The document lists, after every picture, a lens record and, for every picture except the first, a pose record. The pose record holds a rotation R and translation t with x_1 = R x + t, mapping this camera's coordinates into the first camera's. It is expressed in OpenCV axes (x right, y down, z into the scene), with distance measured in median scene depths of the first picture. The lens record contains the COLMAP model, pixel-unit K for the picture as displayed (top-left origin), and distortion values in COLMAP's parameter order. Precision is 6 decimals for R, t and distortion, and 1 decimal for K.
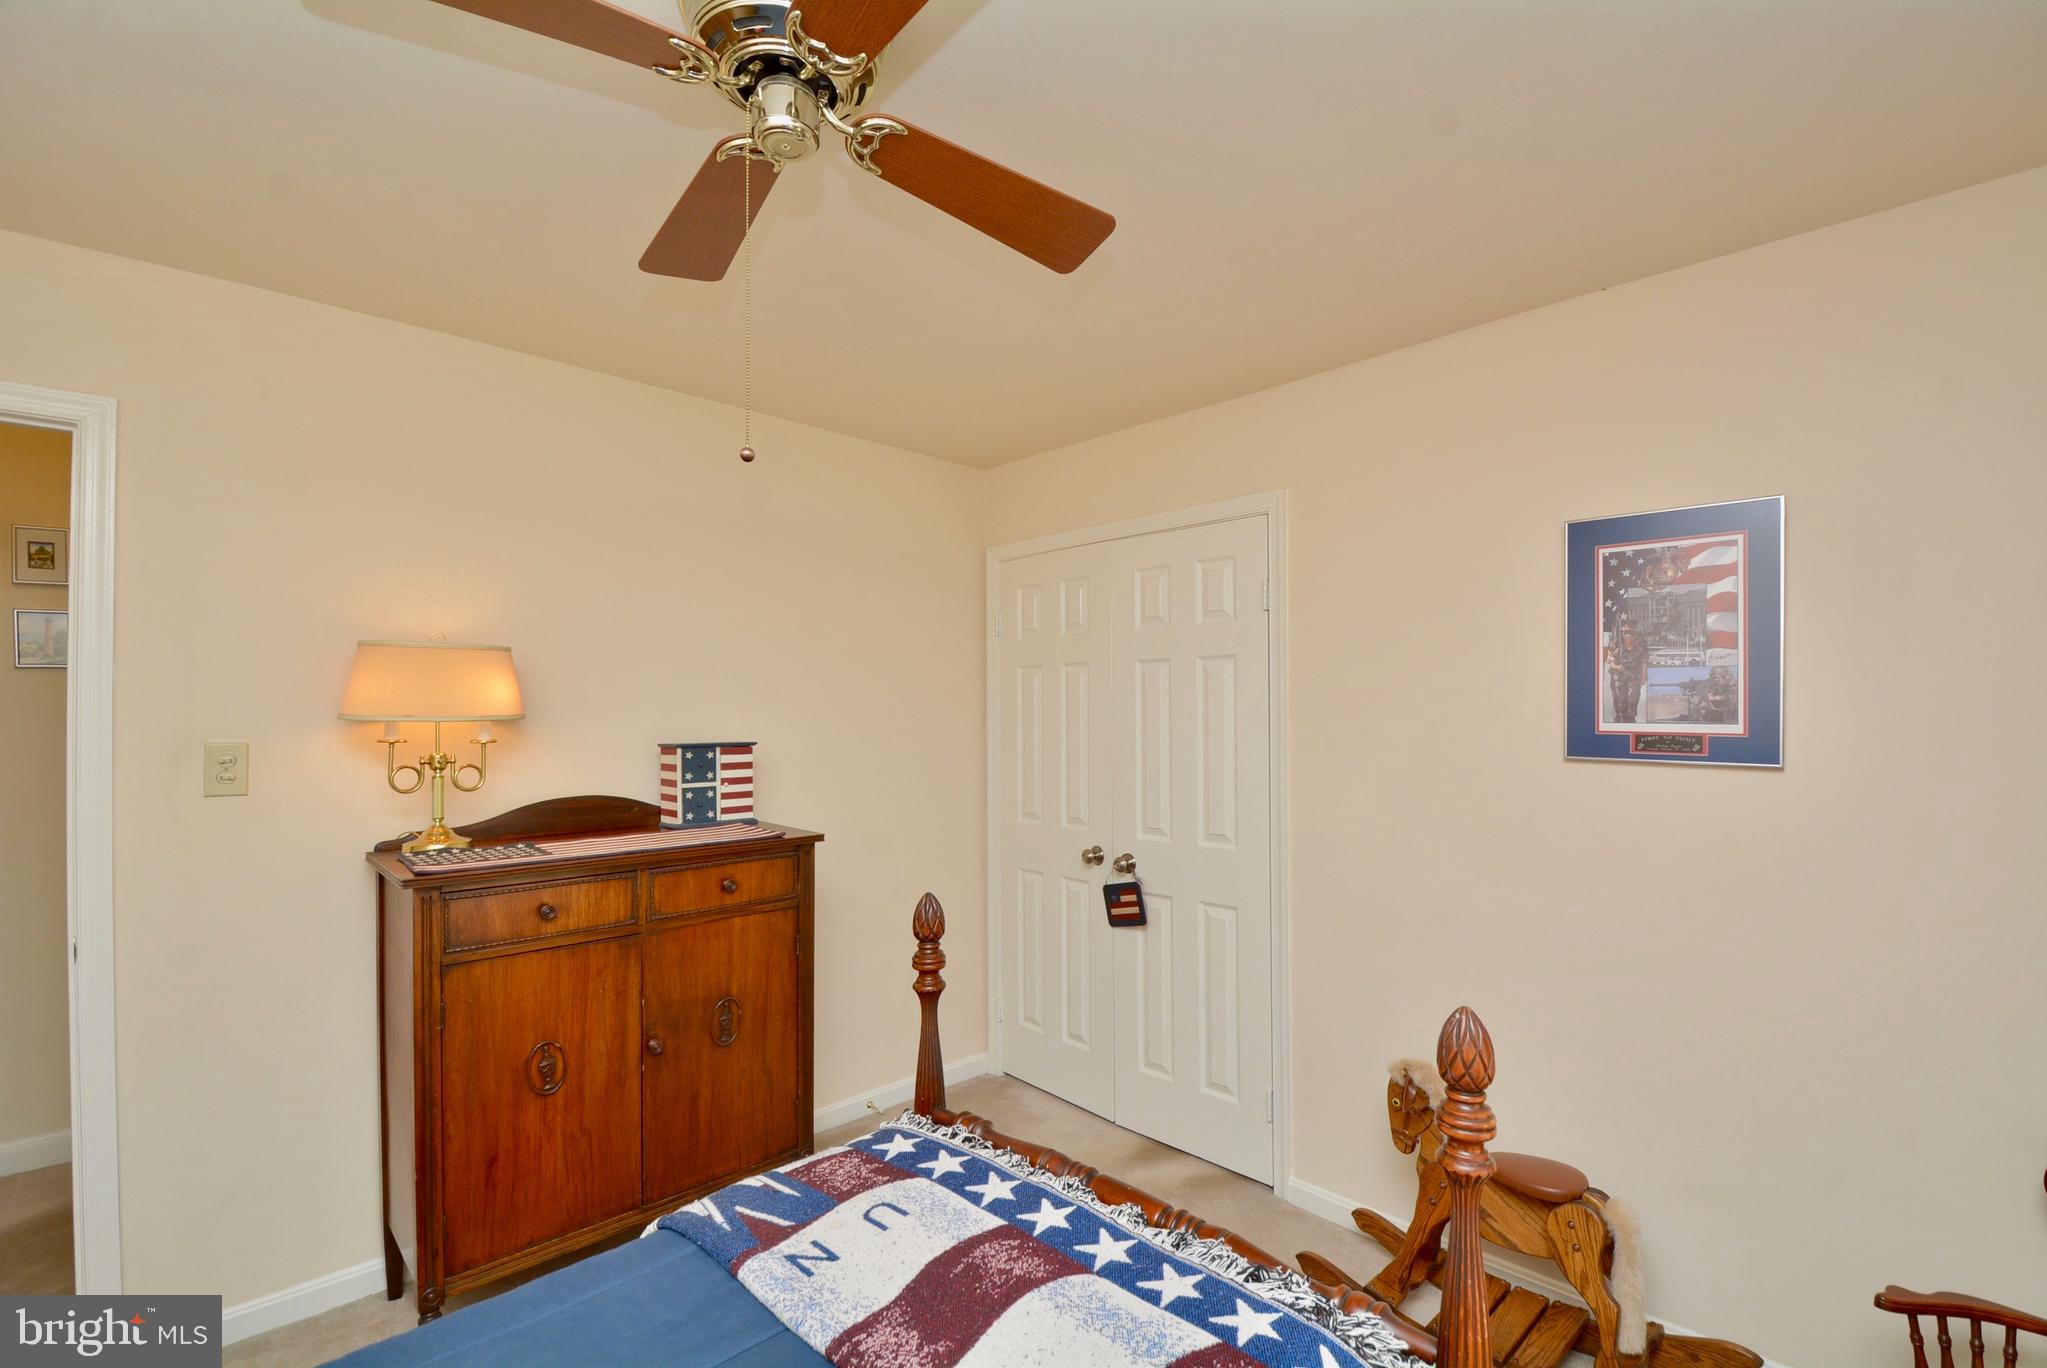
lens RADIAL K [[893.3, 0, 1042.2], [0, 893.3, 701.3], [0, 0, 1]] dist [0.008066, -0.016706]
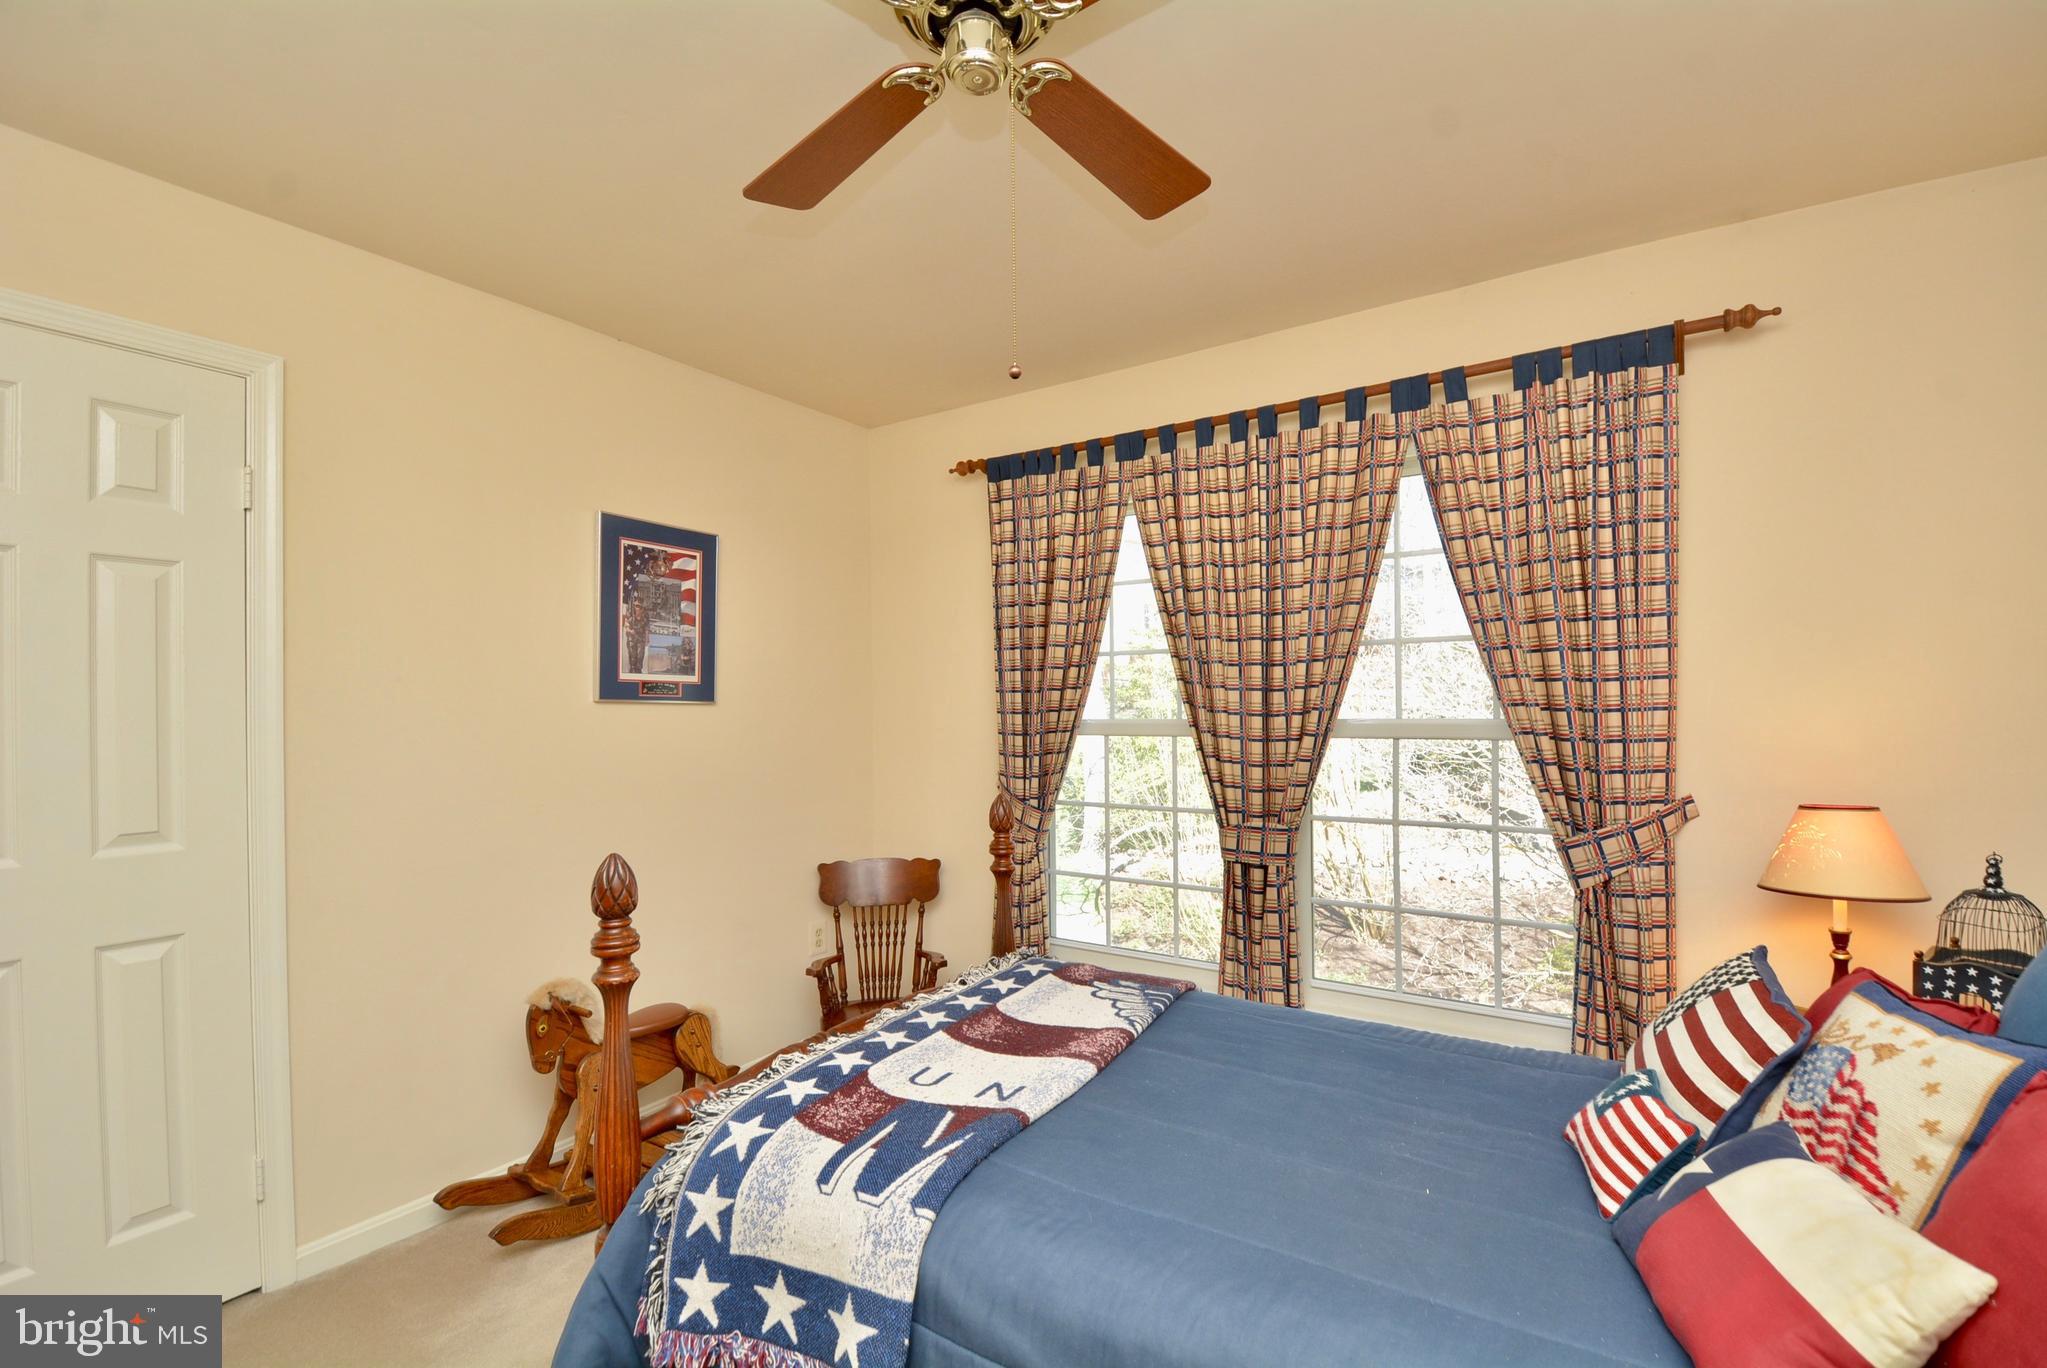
lens RADIAL K [[893.3, 0, 1054.2], [0, 893.3, 695.5], [0, 0, 1]] dist [0.008066, -0.016706]
pose [[-0.215509, 0.016358, 0.976365, -0.847899], [-0.003243, 0.999842, -0.017467, 0.083989], [-0.976497, -0.006931, -0.215422, 0.719834]]
